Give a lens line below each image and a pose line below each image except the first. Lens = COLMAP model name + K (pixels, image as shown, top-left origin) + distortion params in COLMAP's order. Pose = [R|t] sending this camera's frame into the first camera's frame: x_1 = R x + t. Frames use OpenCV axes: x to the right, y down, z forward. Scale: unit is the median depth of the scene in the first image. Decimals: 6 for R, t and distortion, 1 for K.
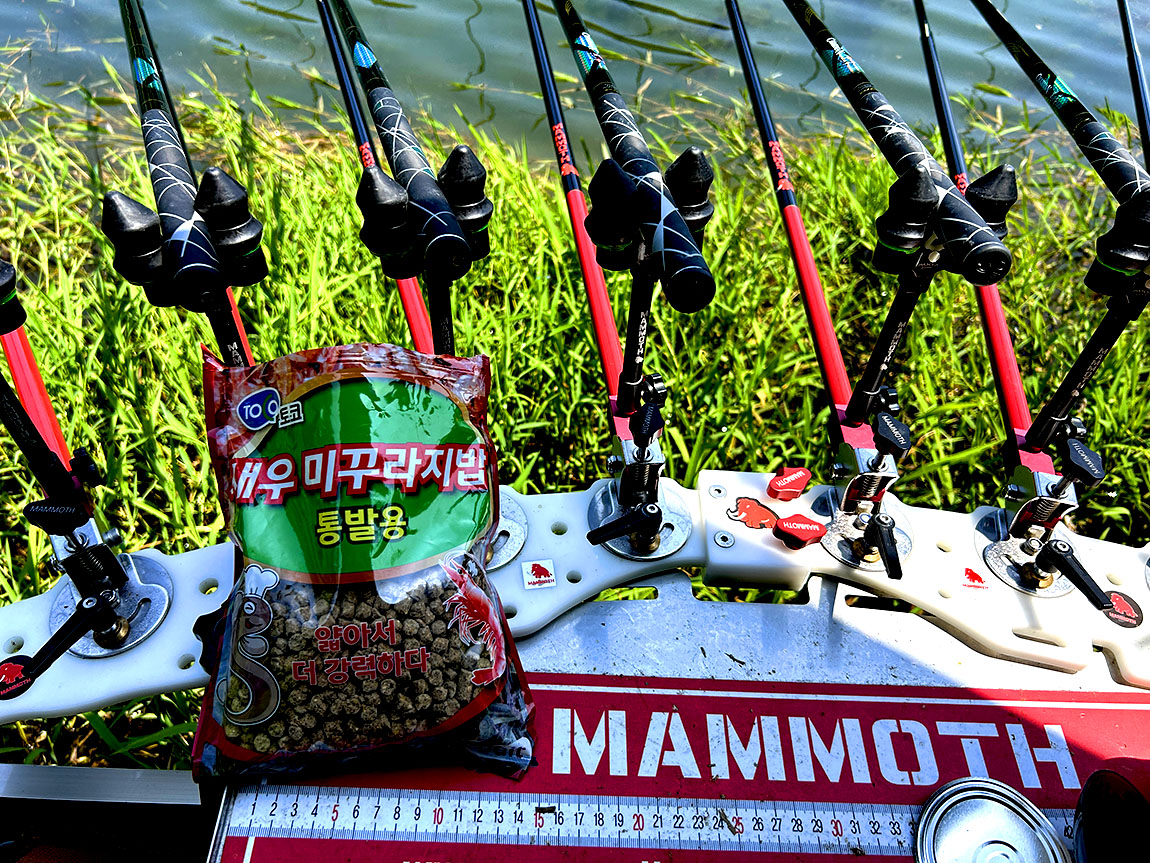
lens RADIAL K [[866.6, 0, 554.9], [0, 866.6, 426.1], [0, 0, 1]] dist [0.052441, -0.060913]
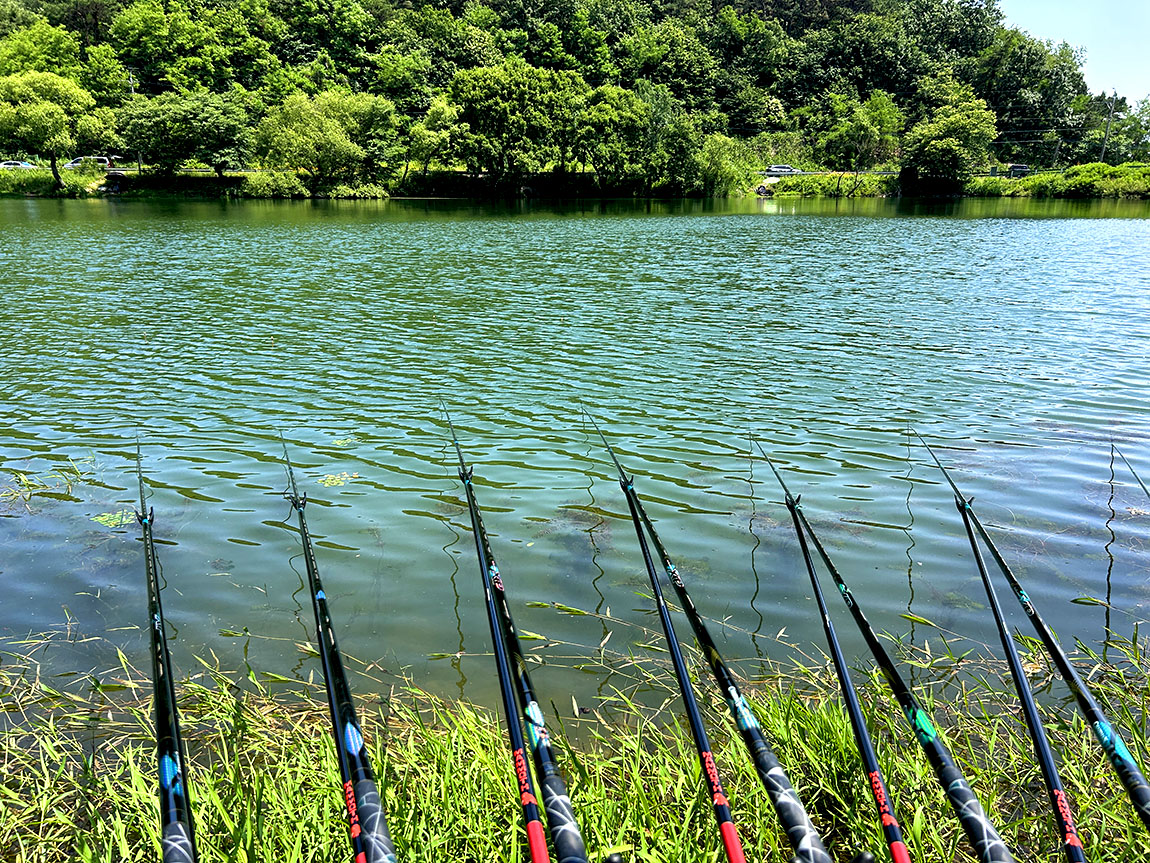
lens RADIAL K [[866.6, 0, 565.4], [0, 866.6, 422.6], [0, 0, 1]] dist [0.052441, -0.060913]
pose [[0.998131, -0.044411, 0.041979, 0.139273], [0.059761, 0.852933, -0.518588, -0.436165], [-0.012774, 0.520128, 0.853993, -0.834097]]
